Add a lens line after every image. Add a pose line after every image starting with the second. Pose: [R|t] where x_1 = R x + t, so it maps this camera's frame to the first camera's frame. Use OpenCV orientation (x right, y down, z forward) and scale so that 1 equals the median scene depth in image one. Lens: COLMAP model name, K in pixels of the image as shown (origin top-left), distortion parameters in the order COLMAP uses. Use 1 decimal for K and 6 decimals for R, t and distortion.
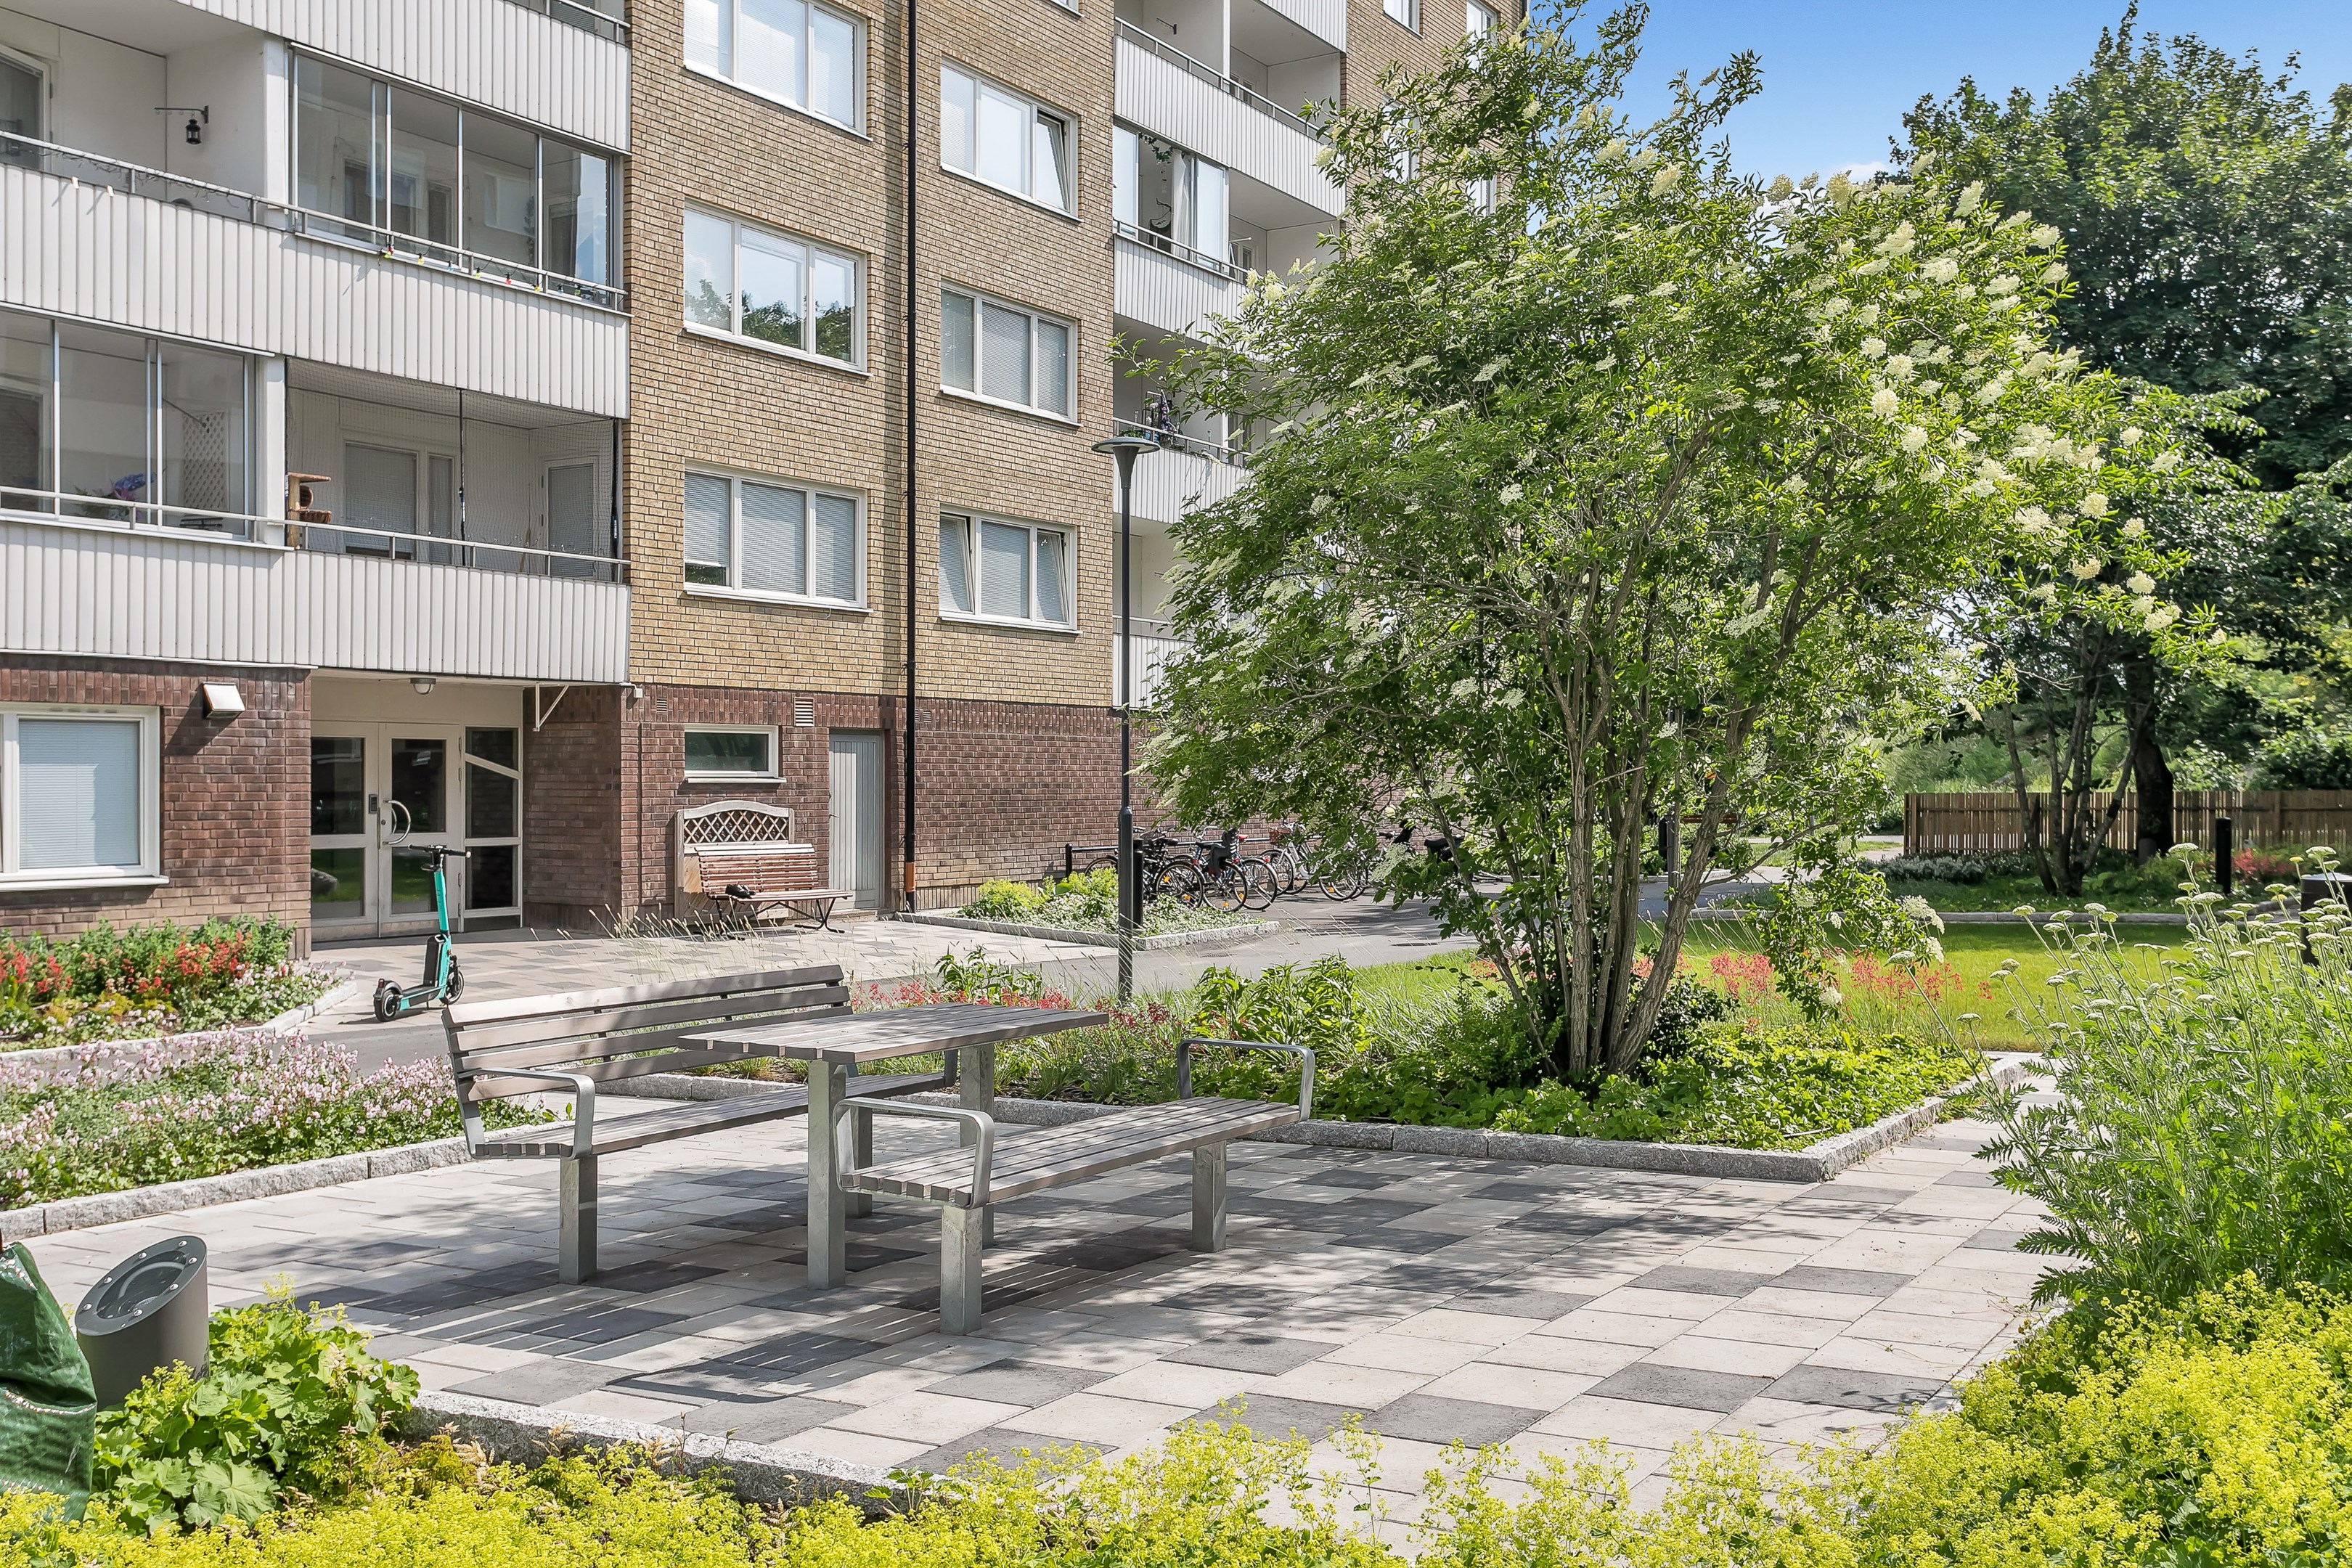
lens RADIAL K [[2271.6, 0, 1173.7], [0, 2271.6, 777.5], [0, 0, 1]] dist [0.017704, 0.000000]
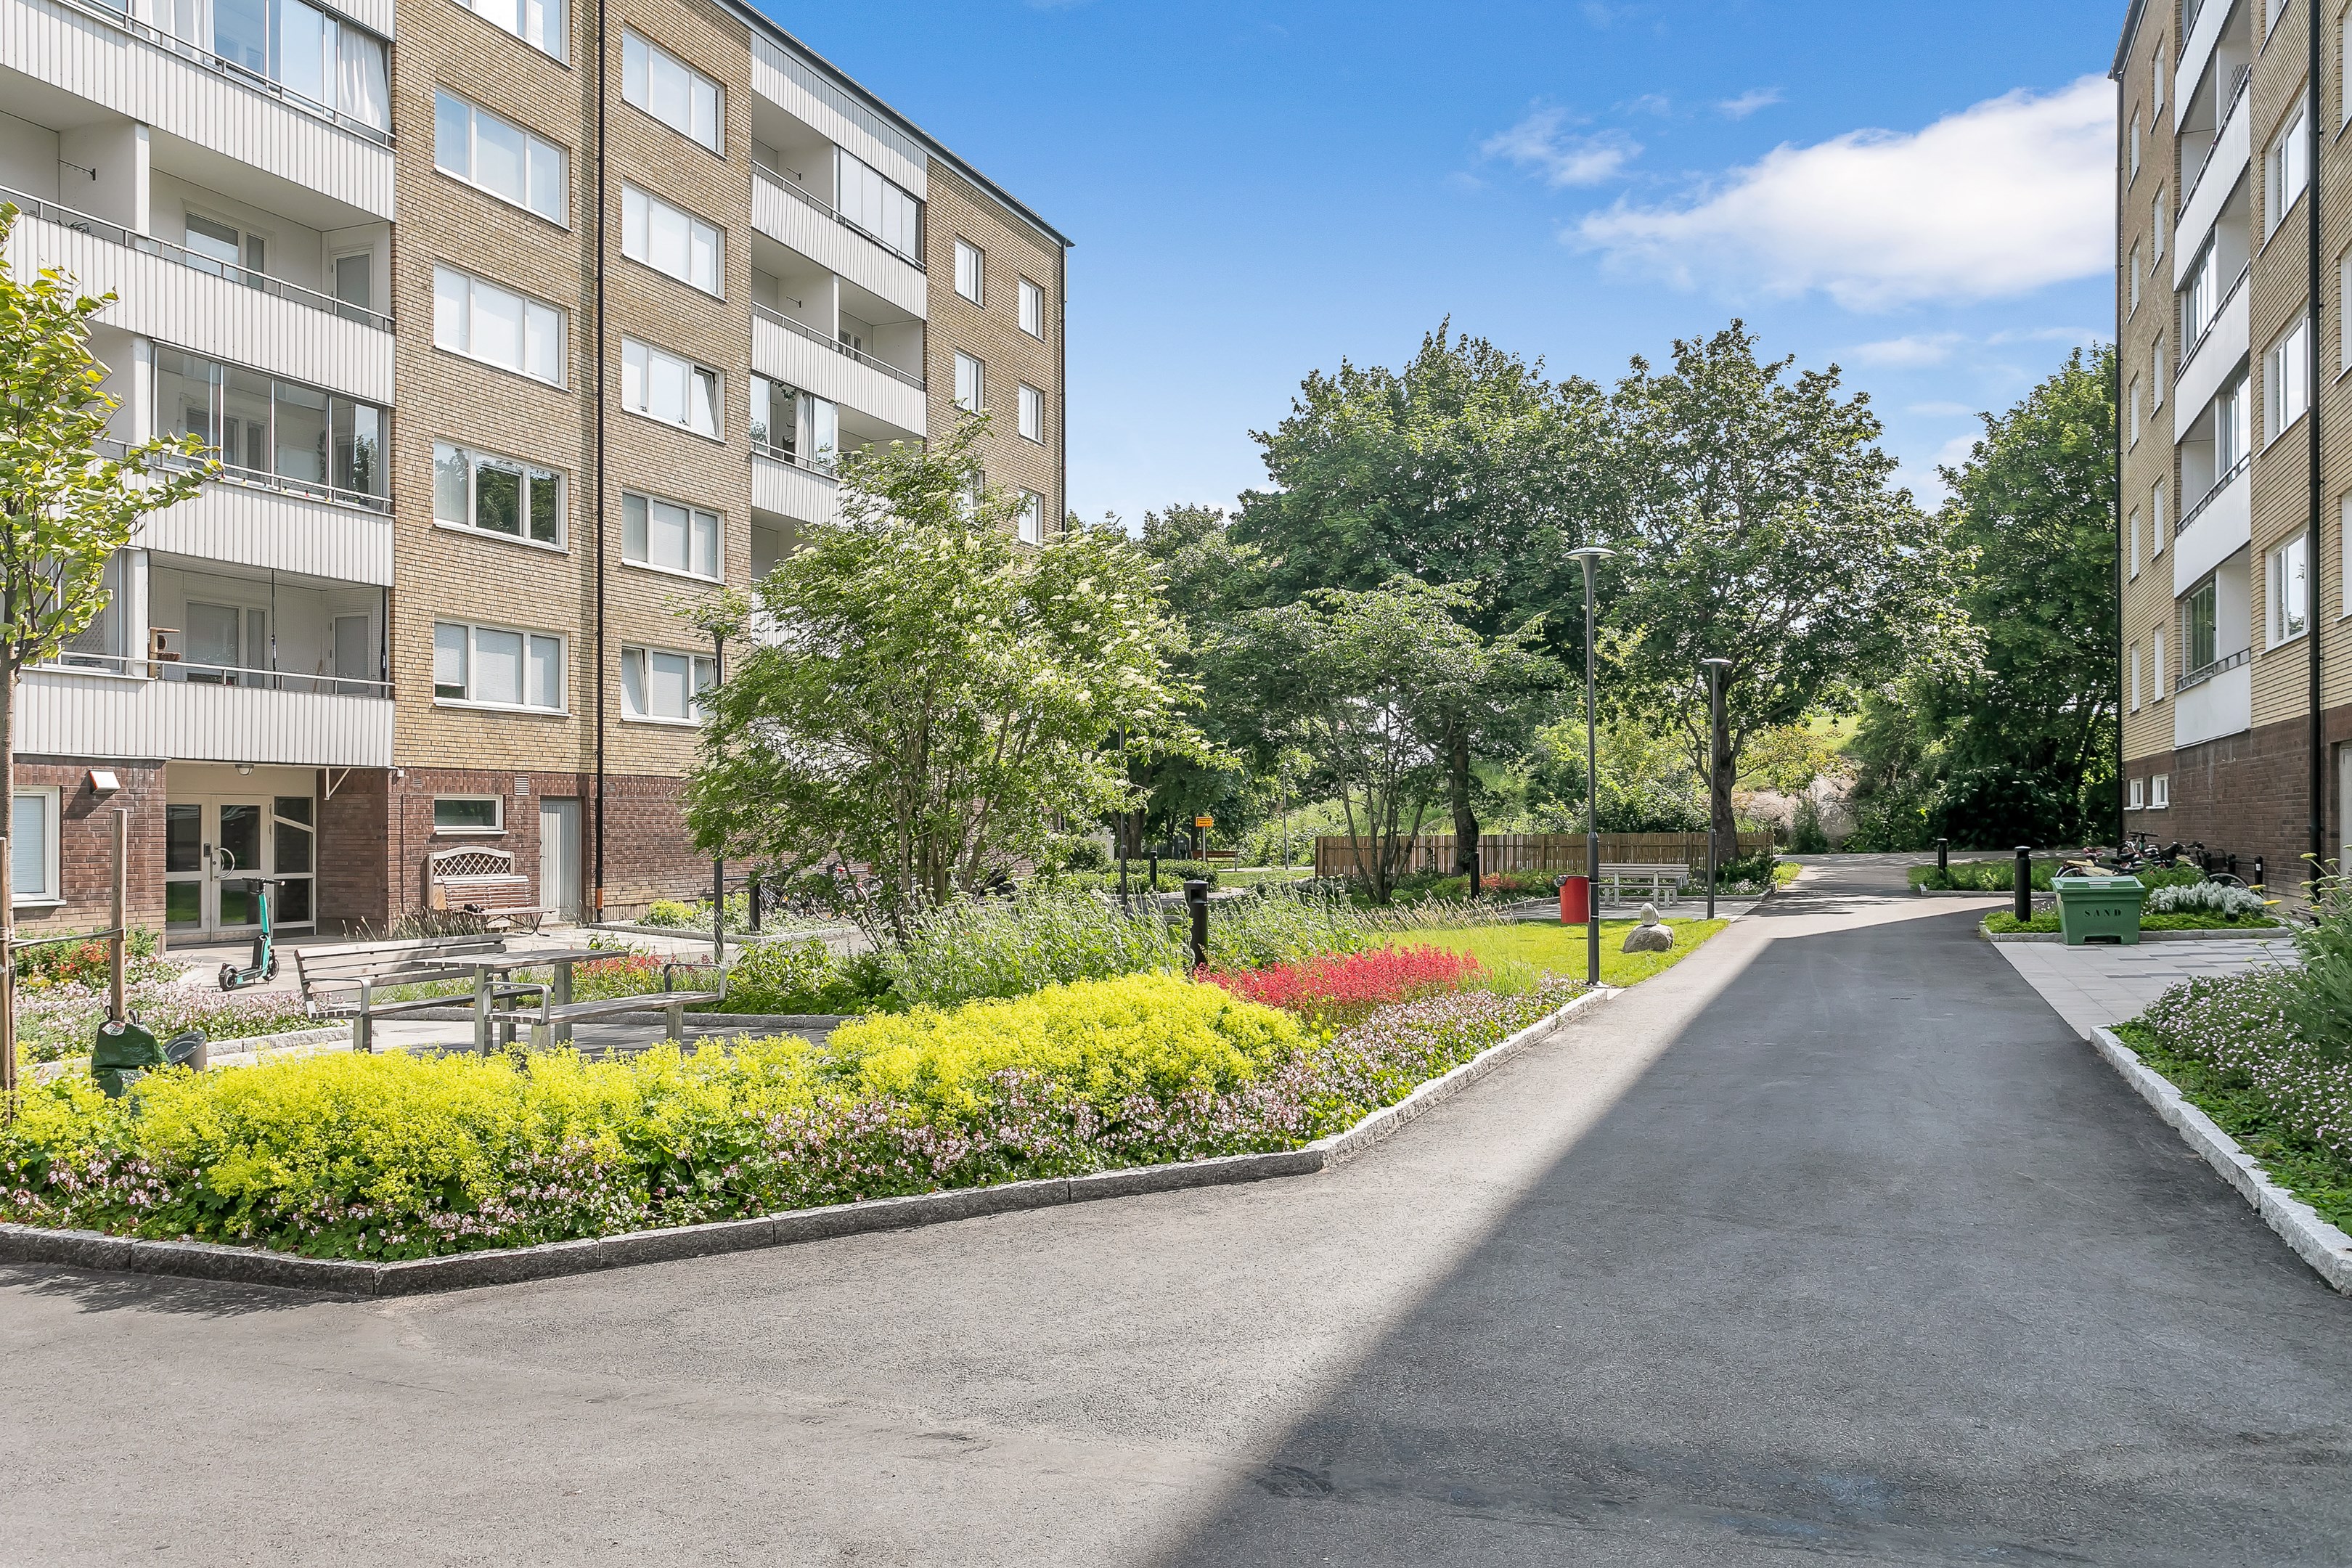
lens RADIAL K [[1807.9, 0, 1184.7], [0, 1807.9, 806.7], [0, 0, 1]] dist [0.001160, 0.016553]
pose [[0.984207, -0.002281, 0.177005, 0.053183], [0.004012, 0.999948, -0.009422, -0.002707], [-0.176974, 0.009983, 0.984165, -0.227133]]
